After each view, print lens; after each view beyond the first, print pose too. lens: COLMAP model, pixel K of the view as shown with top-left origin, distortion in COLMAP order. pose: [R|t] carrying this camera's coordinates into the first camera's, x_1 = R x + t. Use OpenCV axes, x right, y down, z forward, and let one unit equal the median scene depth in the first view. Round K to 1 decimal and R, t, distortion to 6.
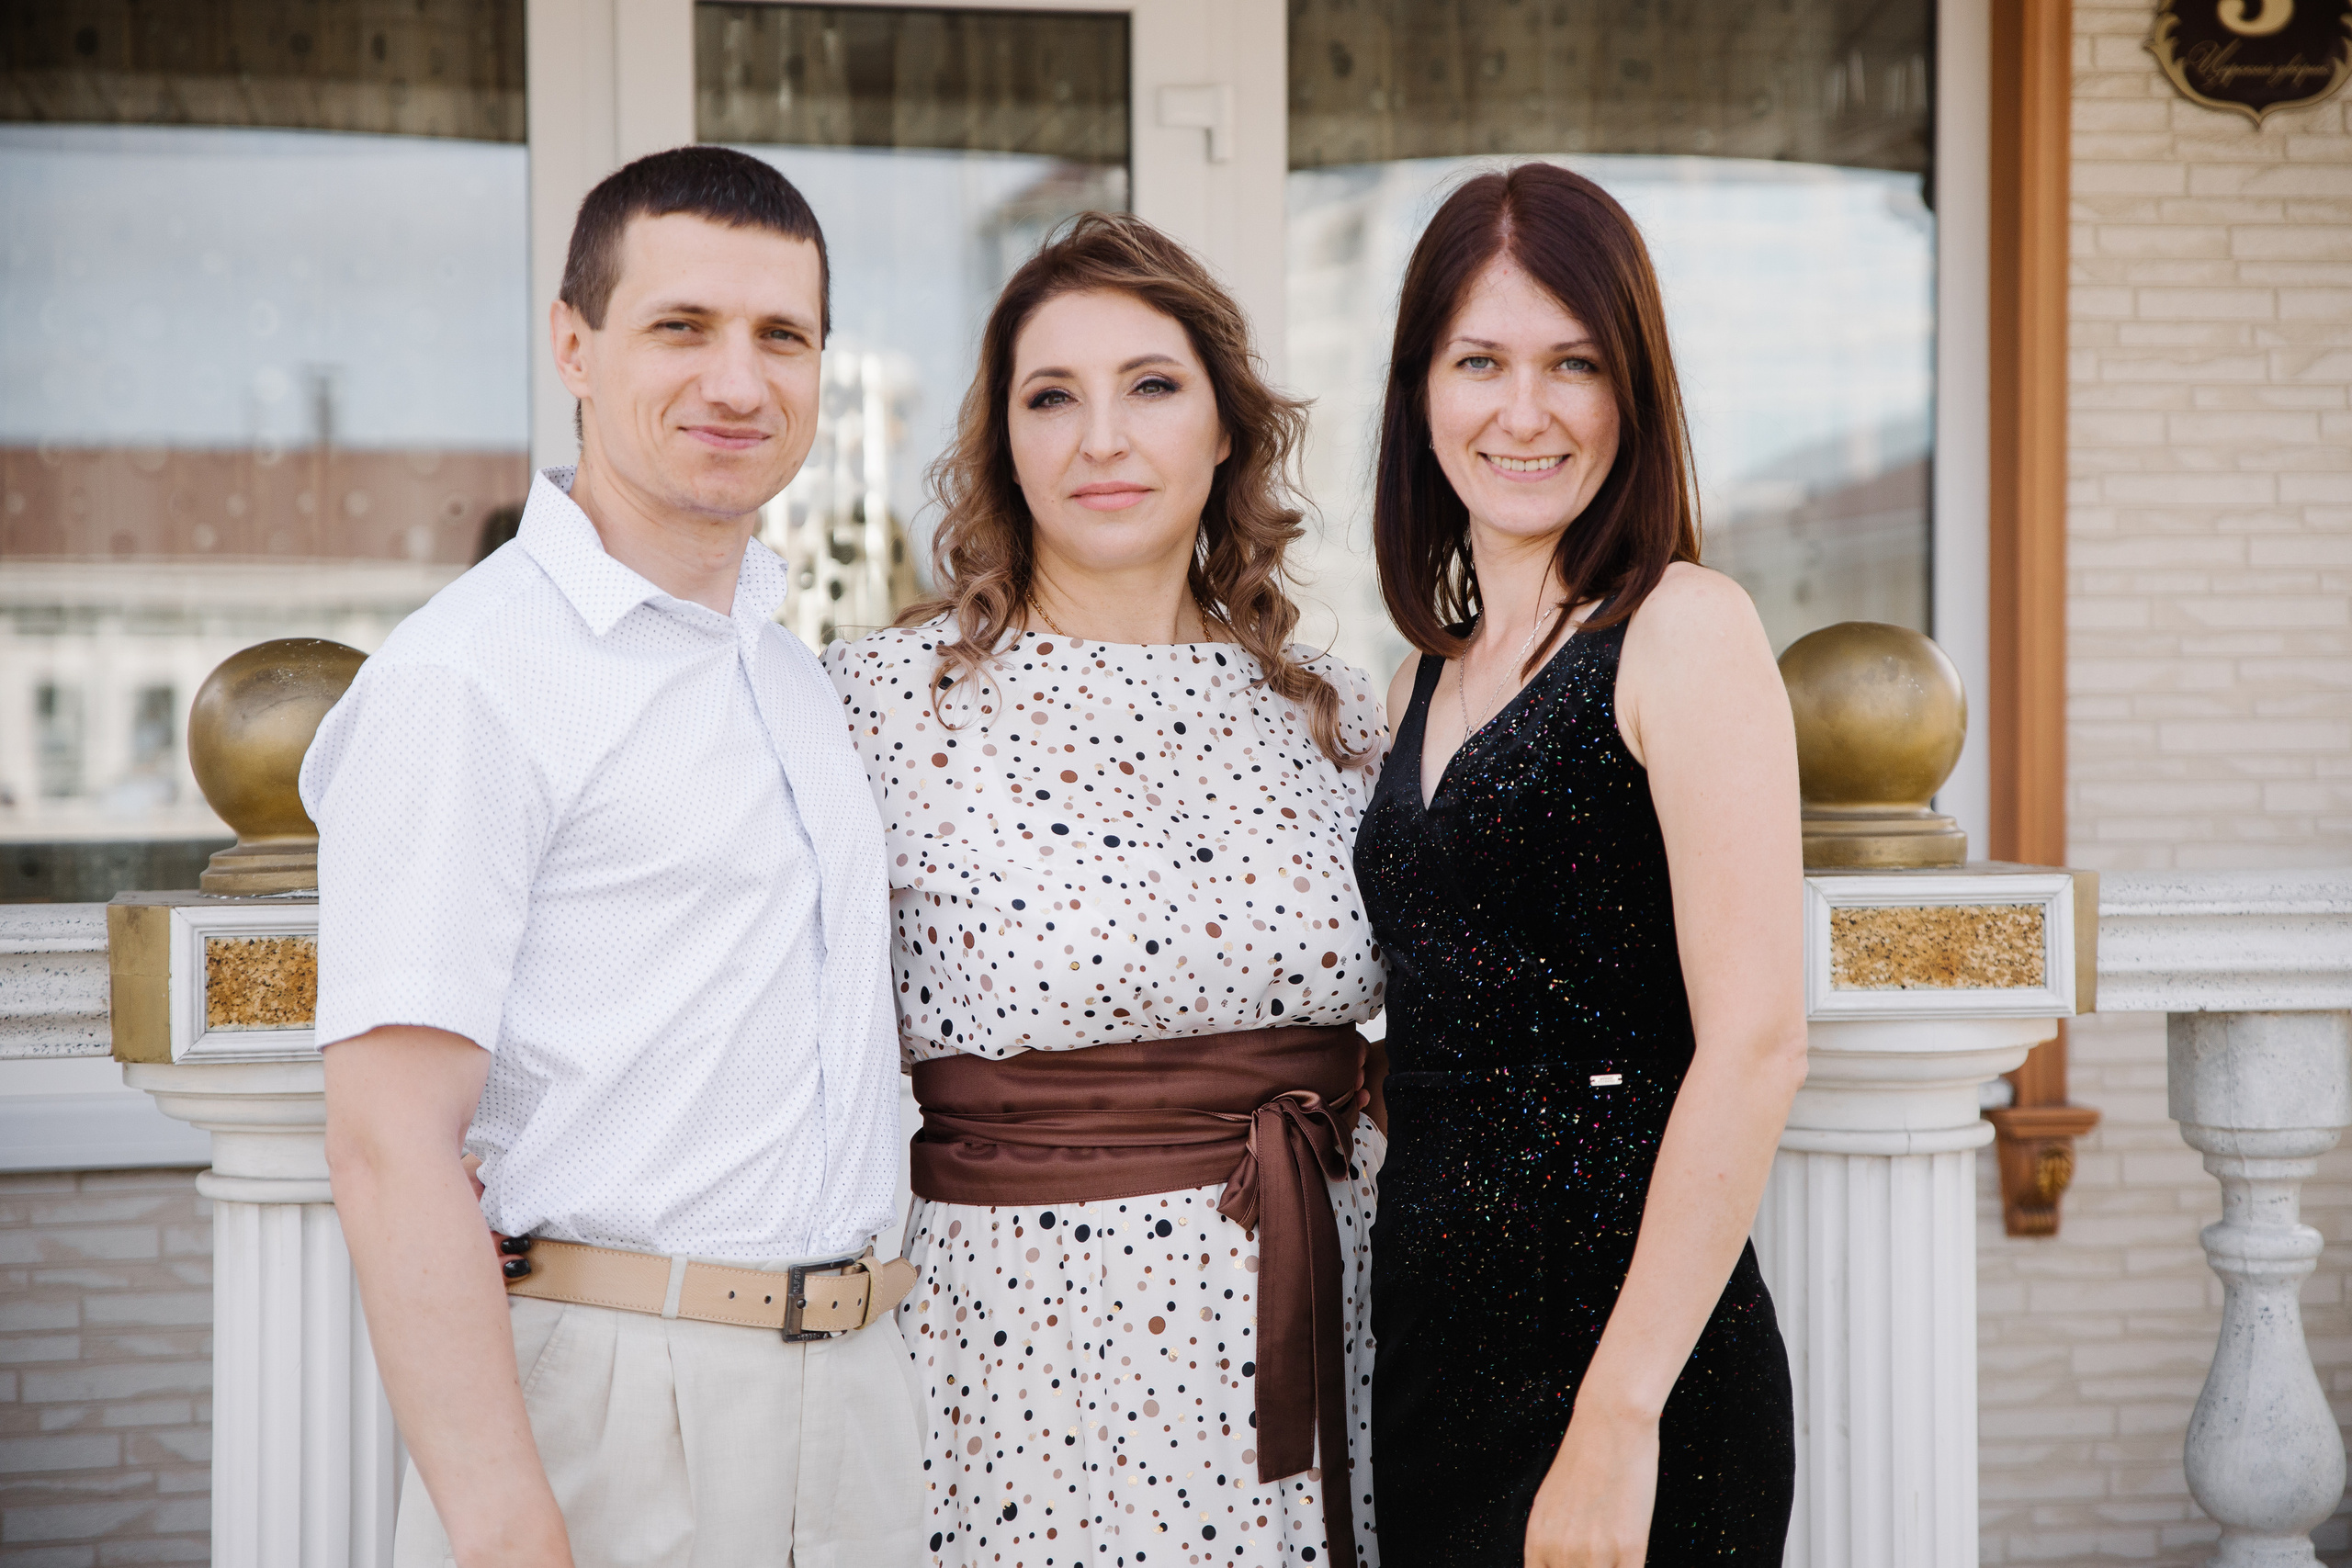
lens RADIAL K [[4218.1, 0, 1197.5], [0, 4218.1, 748.9], [0, 0, 1]] dist [0.161848, 0.115668]
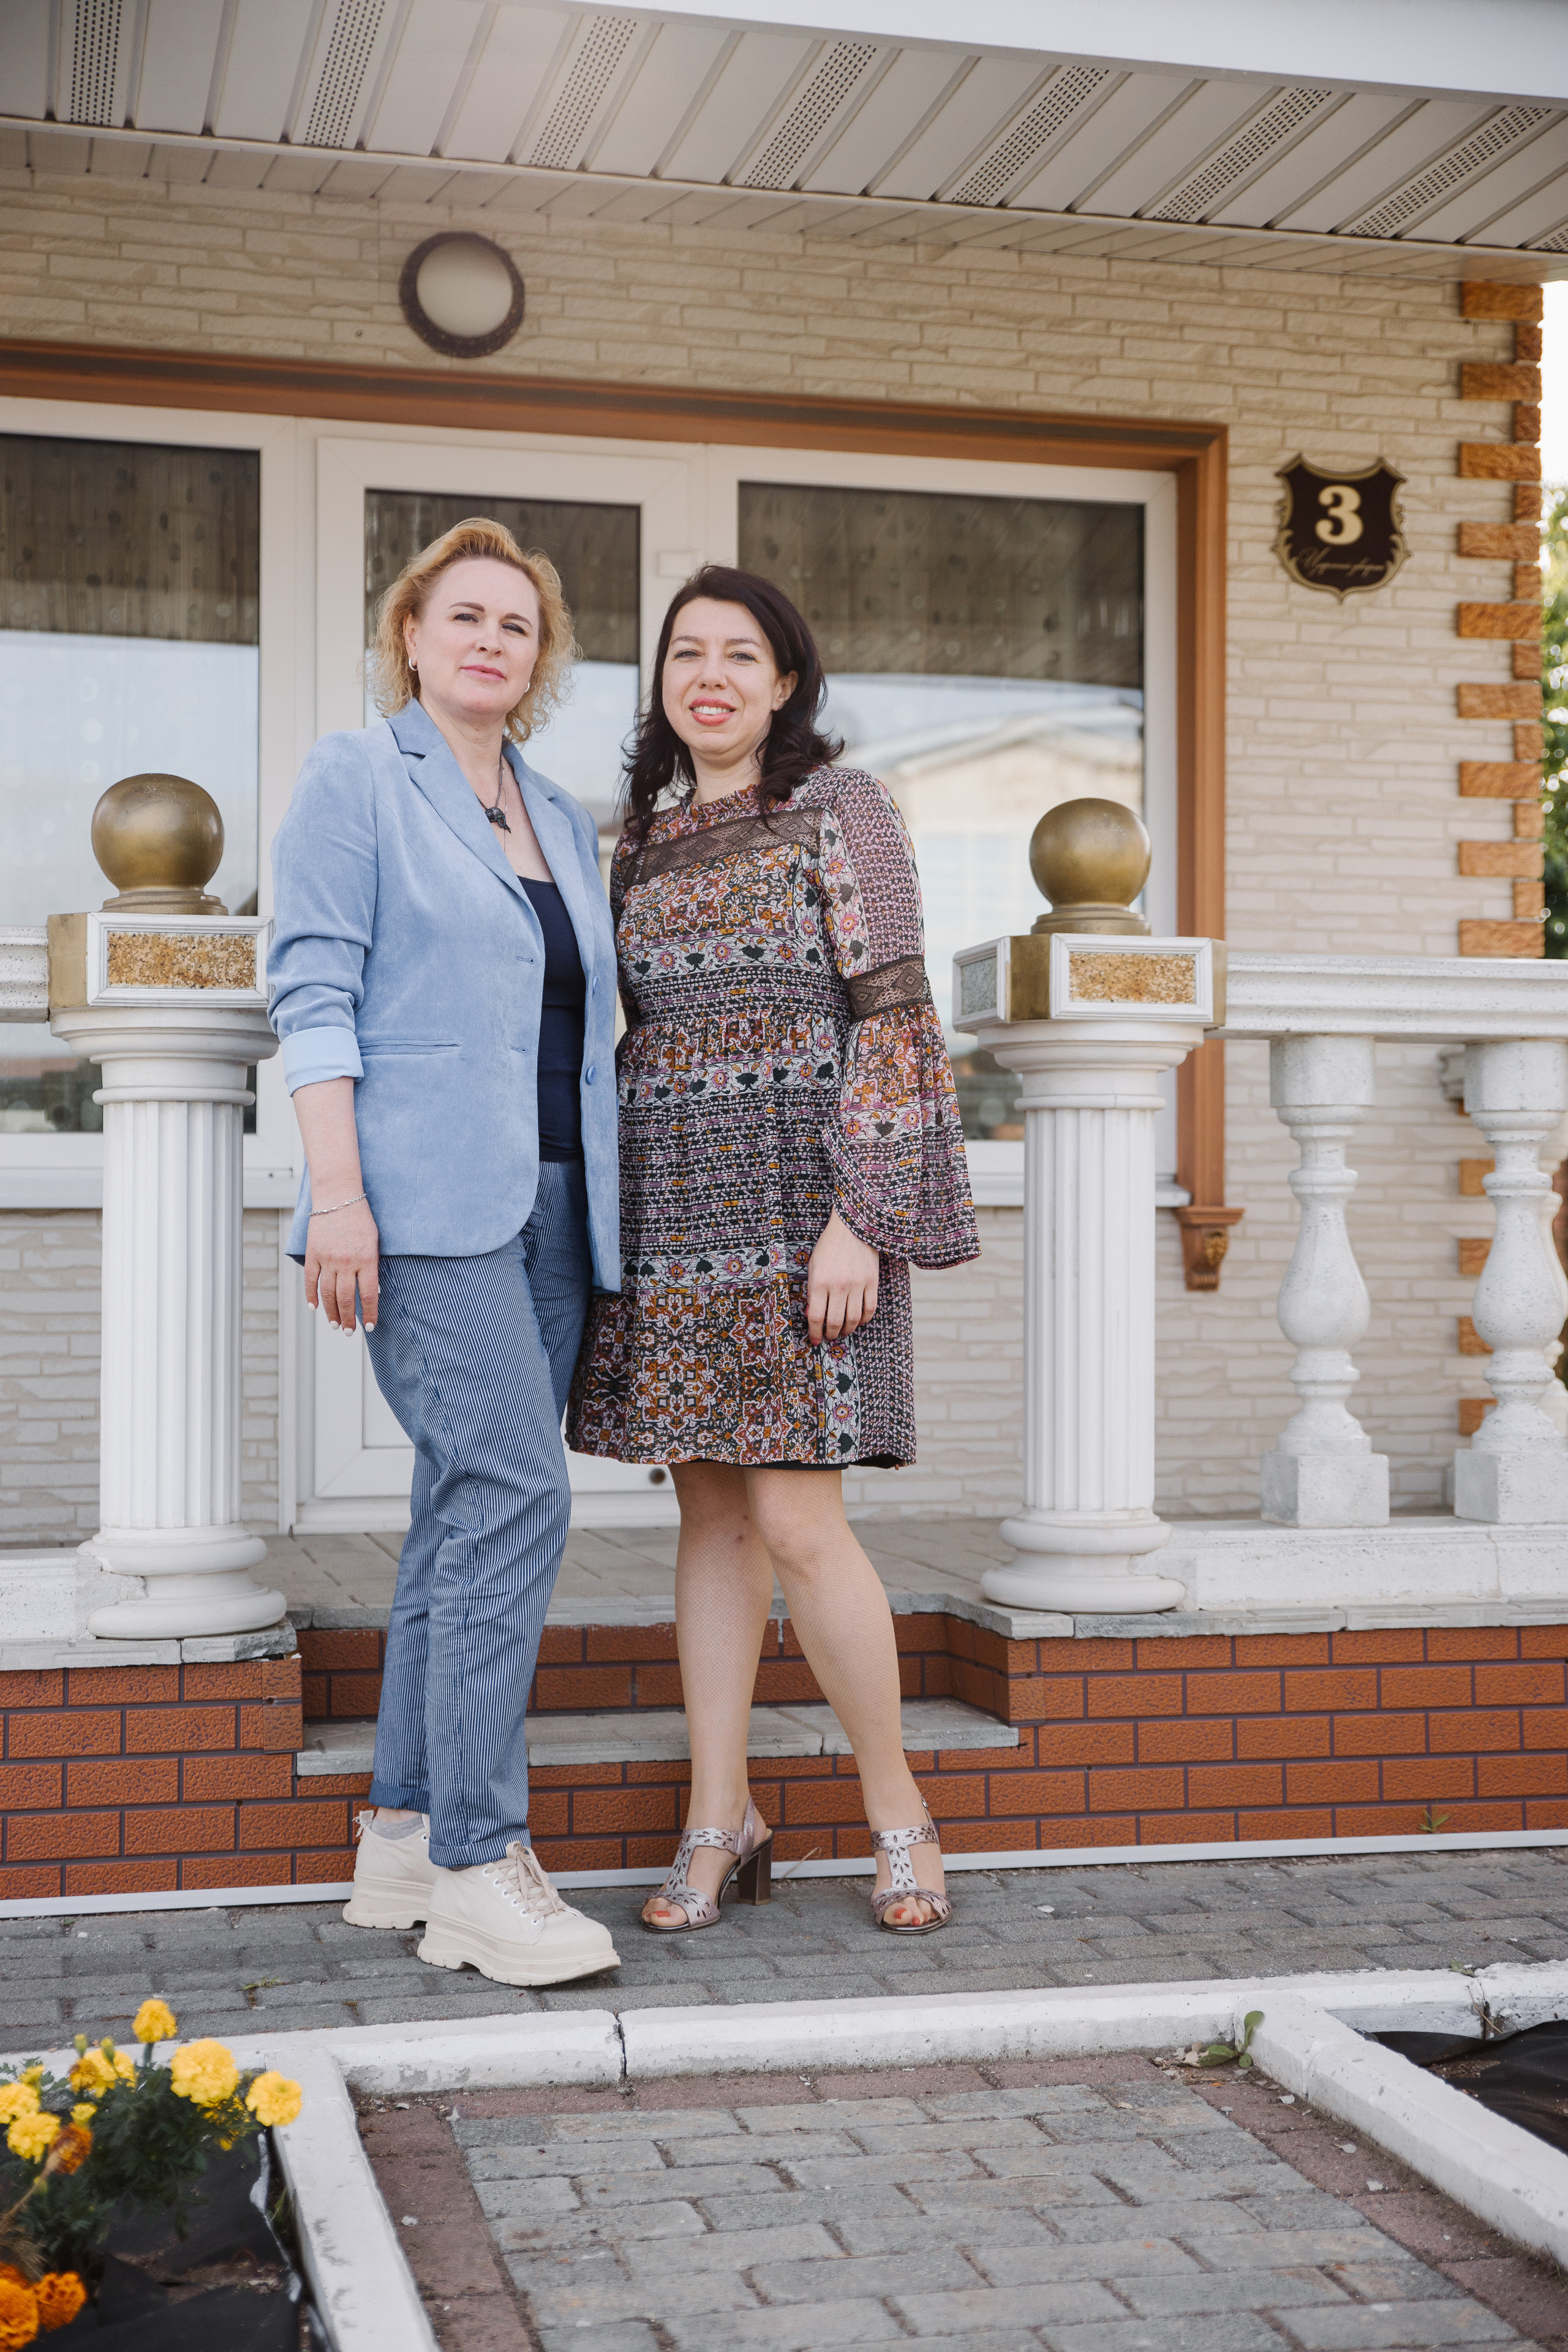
lens RADIAL K [[3108.6, 0, 784.0], [0, 3108.6, 1176.0], [0, 0, 1]] dist [0.055905, 0.059232]
pose [[0.998898, 0.007843, 0.046274, -0.014644], [-0.006006, 0.999193, -0.039709, 0.126683], [-0.046548, 0.039387, 0.998139, -0.161979]]
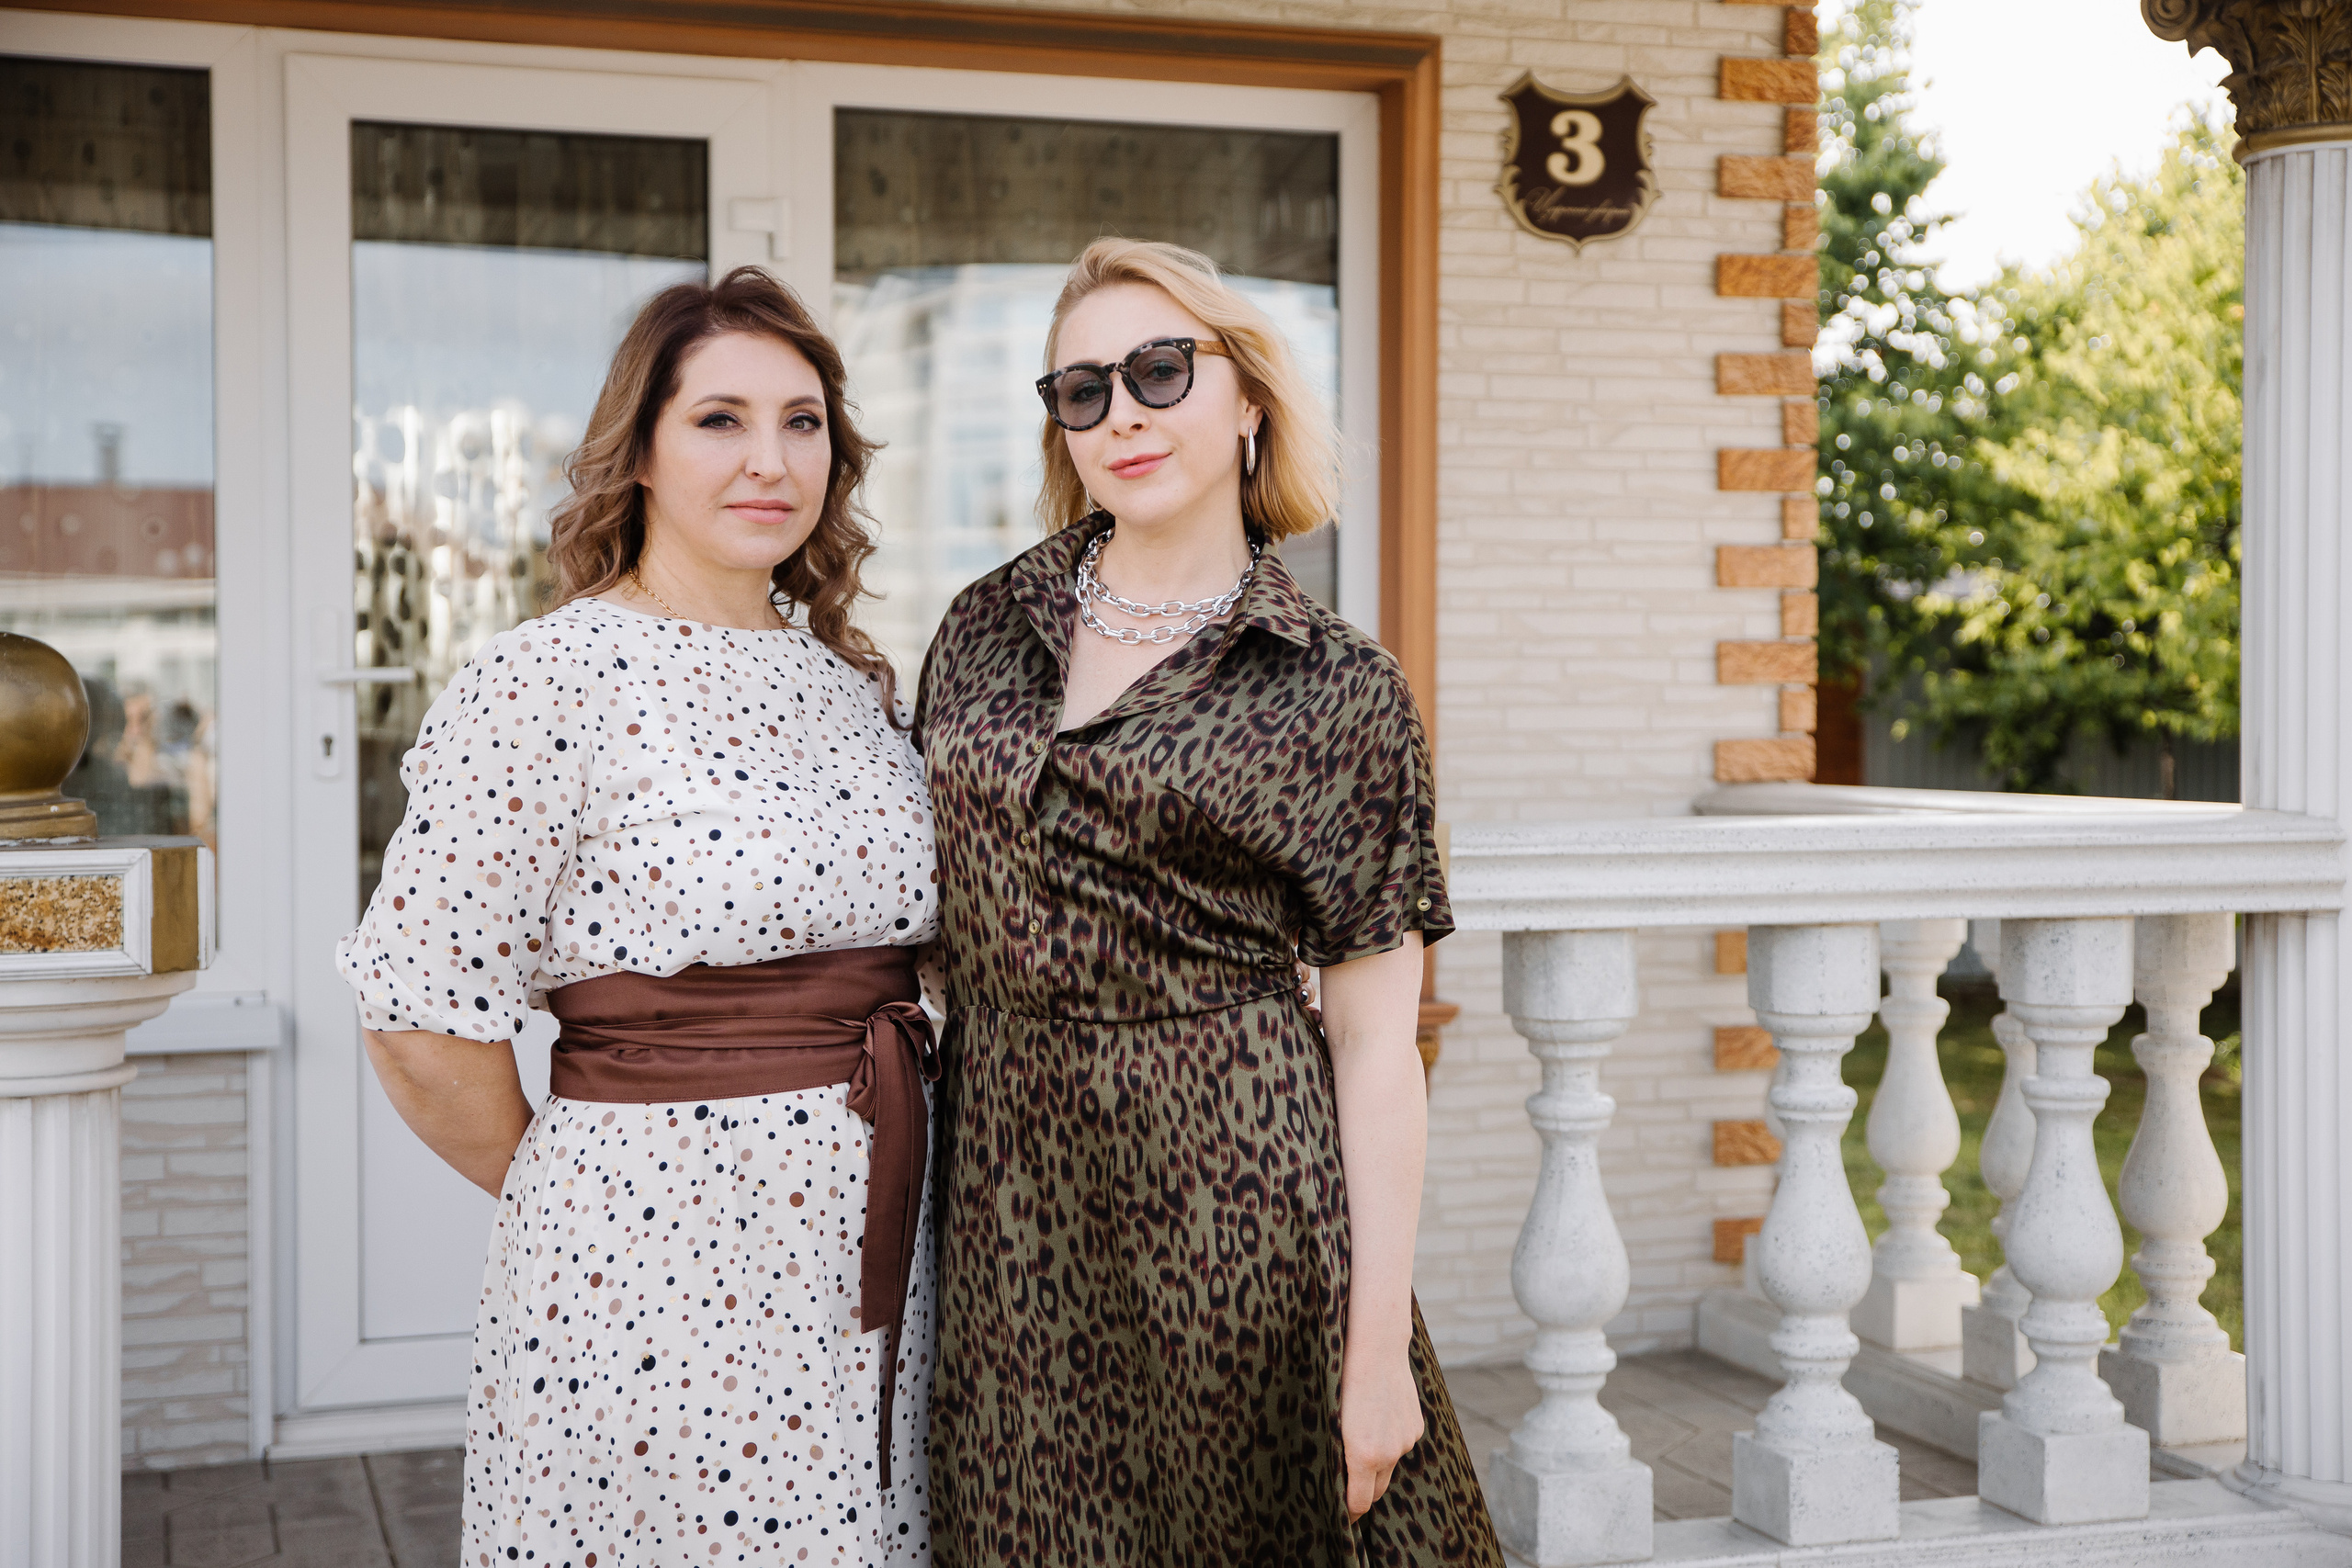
lens RADIAL K [[3233.8, 0, 1175.7], [0, 3233.8, 762.4], [0, 0, 1]] dist [0.046916, 0.116674]
pose [[0.993492, 0.001309, 0.113893, 0.013212], [-0.002561, 0.999938, 0.010842, 0.000122], [-0.113871, -0.011063, 0.993434, 0.027016]]
